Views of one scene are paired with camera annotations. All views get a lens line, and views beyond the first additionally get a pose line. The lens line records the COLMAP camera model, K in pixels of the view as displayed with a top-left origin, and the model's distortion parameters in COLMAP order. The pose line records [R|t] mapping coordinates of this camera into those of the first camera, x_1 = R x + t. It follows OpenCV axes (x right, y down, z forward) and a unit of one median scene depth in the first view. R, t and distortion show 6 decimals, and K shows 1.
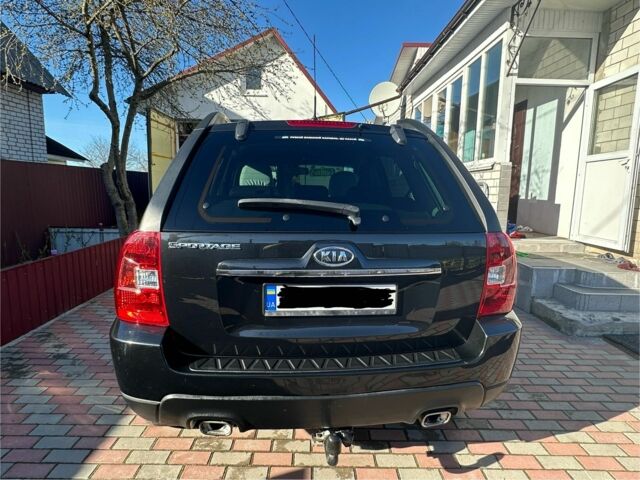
lens RADIAL K [[398.5, 0, 321.2], [0, 398.5, 241.8], [0, 0, 1]] dist [0.007577, -0.006477]
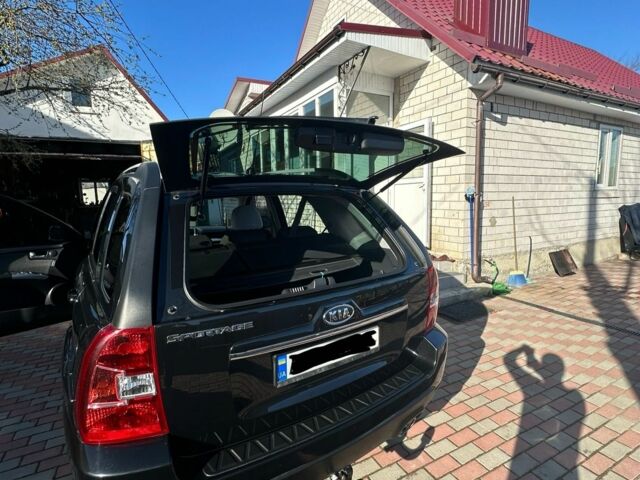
lens RADIAL K [[337.9, 0, 317.8], [0, 337.9, 237.4], [0, 0, 1]] dist [-0.006841, -0.001649]
pose [[0.884903, -0.089061, 0.457181, -0.301877], [0.091382, 0.995669, 0.017085, -0.137123], [-0.456723, 0.026659, 0.889209, 0.172542]]
